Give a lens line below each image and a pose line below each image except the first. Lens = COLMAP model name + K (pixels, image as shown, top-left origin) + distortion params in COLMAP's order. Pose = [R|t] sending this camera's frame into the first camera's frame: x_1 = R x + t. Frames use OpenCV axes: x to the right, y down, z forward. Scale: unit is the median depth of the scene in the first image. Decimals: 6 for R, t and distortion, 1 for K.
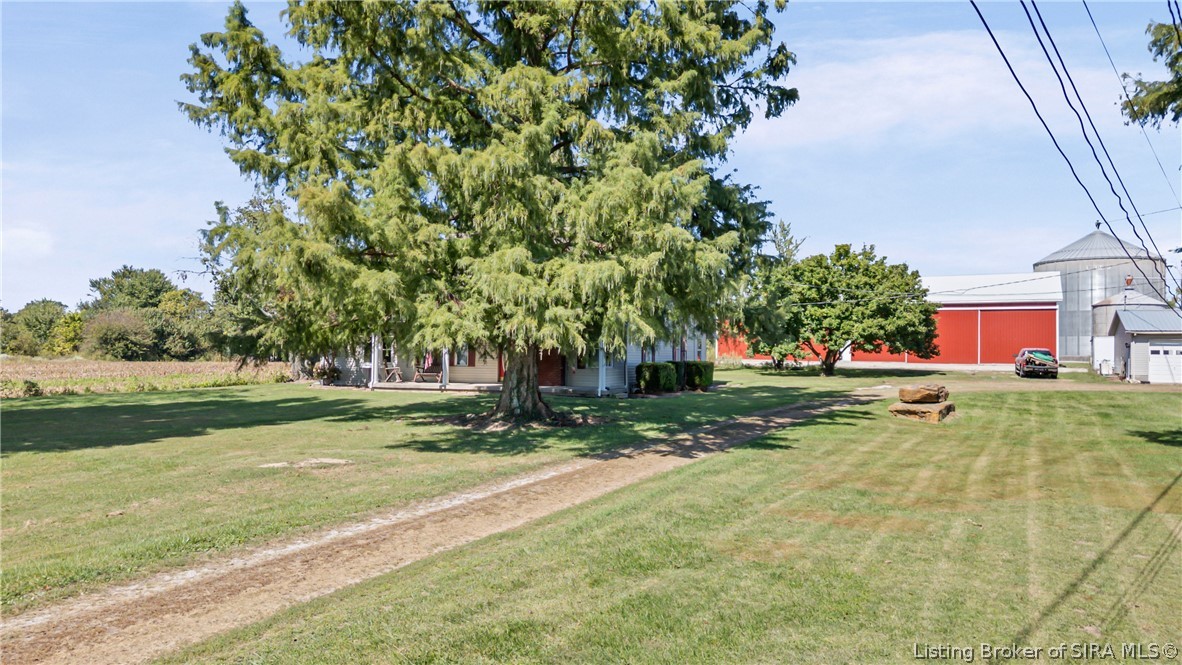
lens RADIAL K [[812.9, 0, 591.0], [0, 812.9, 332.5], [0, 0, 1]] dist [0.028758, -0.036909]
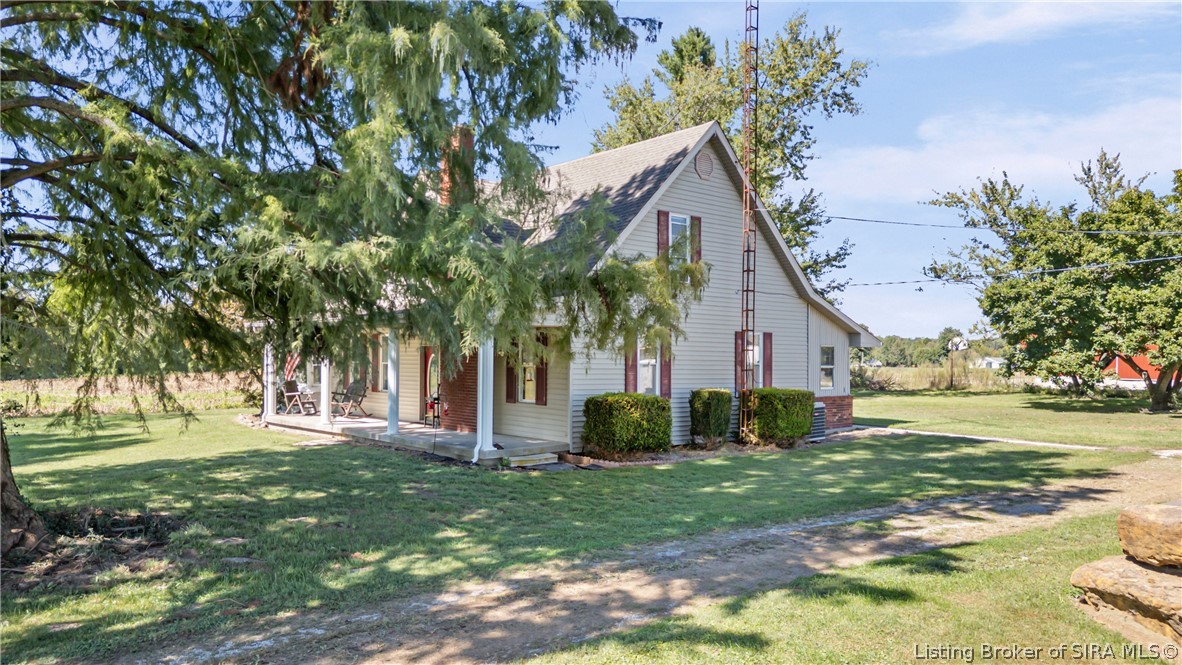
lens RADIAL K [[812.9, 0, 591.0], [0, 812.9, 332.5], [0, 0, 1]] dist [0.028758, -0.036909]
pose [[0.906367, -0.013643, -0.422270, 0.182759], [0.009315, 0.999881, -0.012310, 0.002710], [0.422388, 0.007224, 0.906386, 0.358590]]
